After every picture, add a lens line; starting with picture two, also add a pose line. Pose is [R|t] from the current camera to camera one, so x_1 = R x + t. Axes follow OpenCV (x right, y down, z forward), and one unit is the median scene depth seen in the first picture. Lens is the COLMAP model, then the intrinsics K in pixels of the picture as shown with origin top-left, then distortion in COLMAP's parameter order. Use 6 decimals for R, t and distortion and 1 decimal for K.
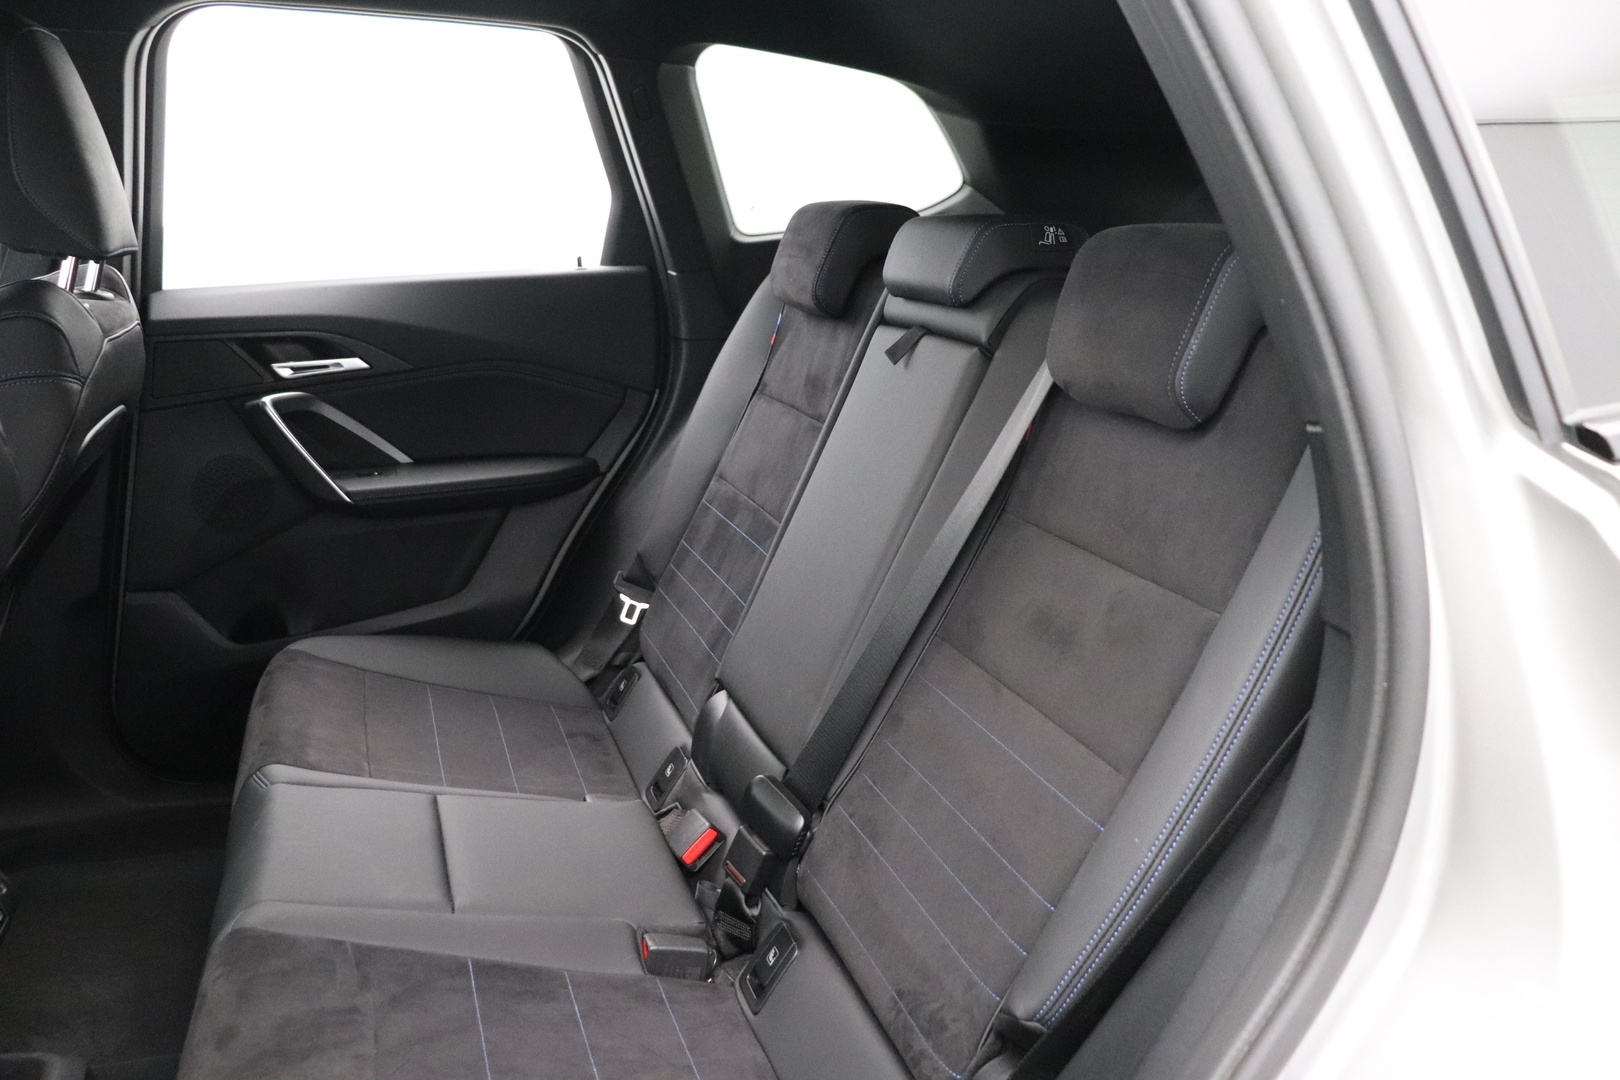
lens RADIAL K [[1375.5, 0, 811.8], [0, 1375.5, 558.5], [0, 0, 1]] dist [-0.198996, 0.173530]
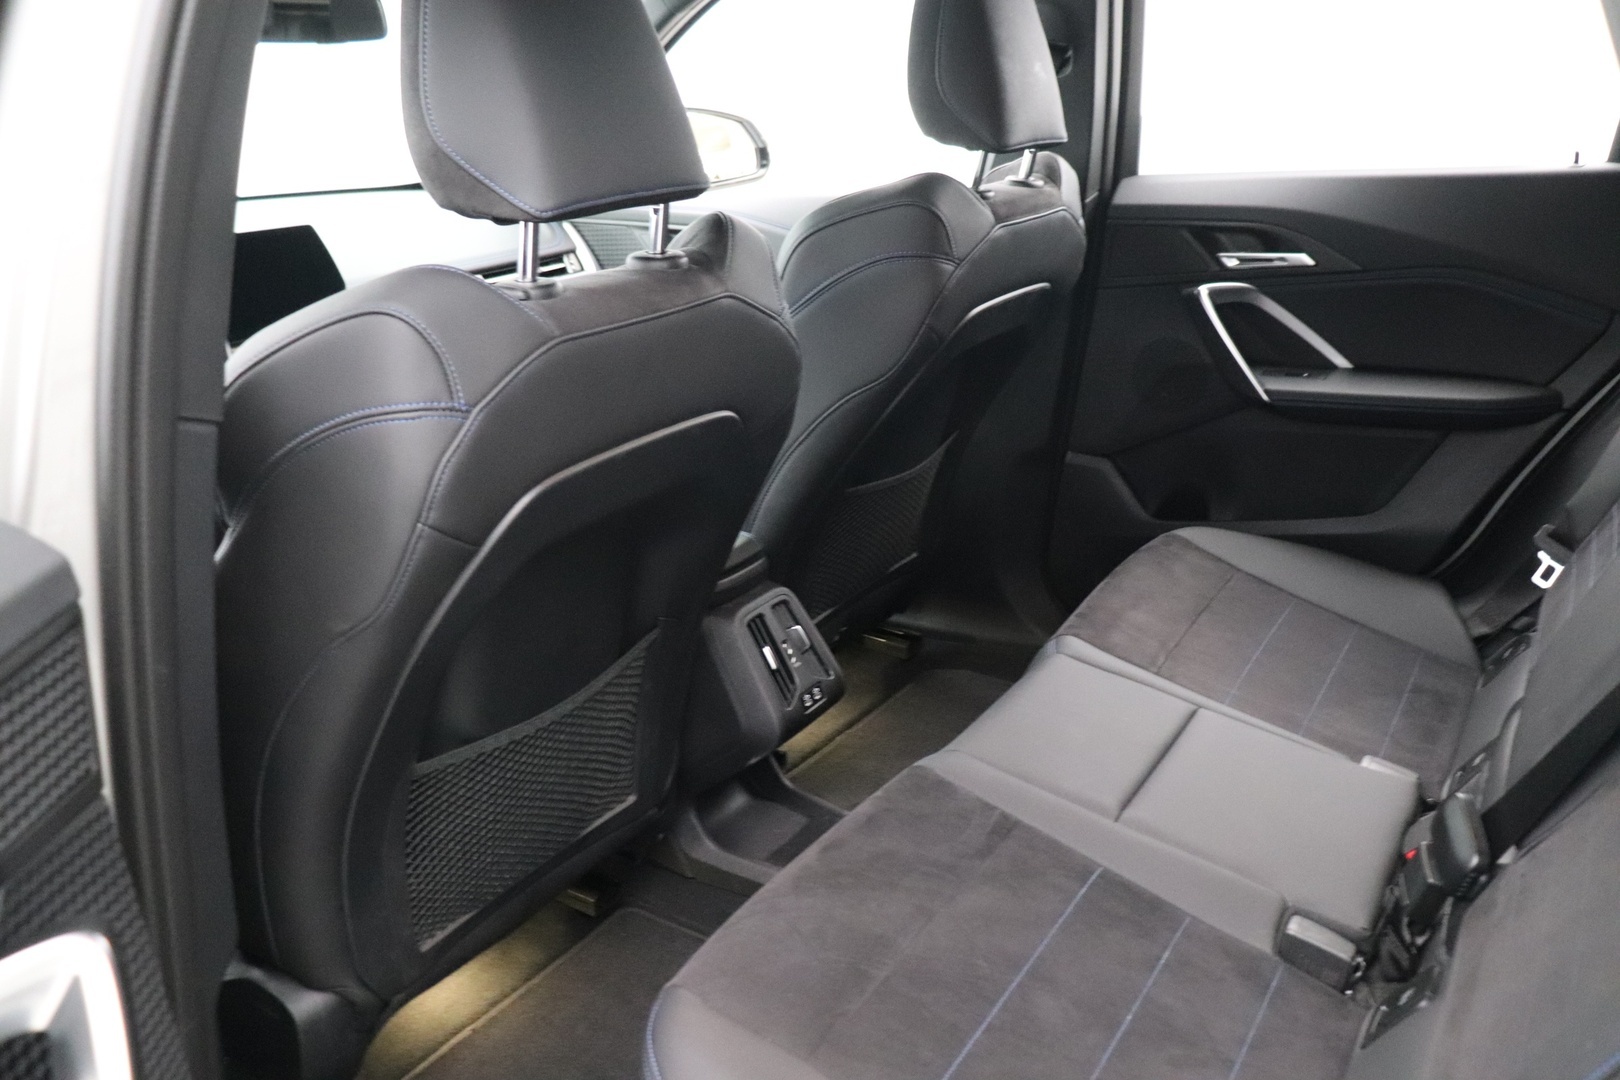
lens RADIAL K [[1375.5, 0, 811.8], [0, 1375.5, 558.5], [0, 0, 1]] dist [-0.198996, 0.173530]
pose [[0.602473, 0.218981, -0.767511, 0.236662], [-0.138008, 0.975723, 0.170054, -0.050344], [0.786117, 0.003469, 0.618068, 0.131312]]
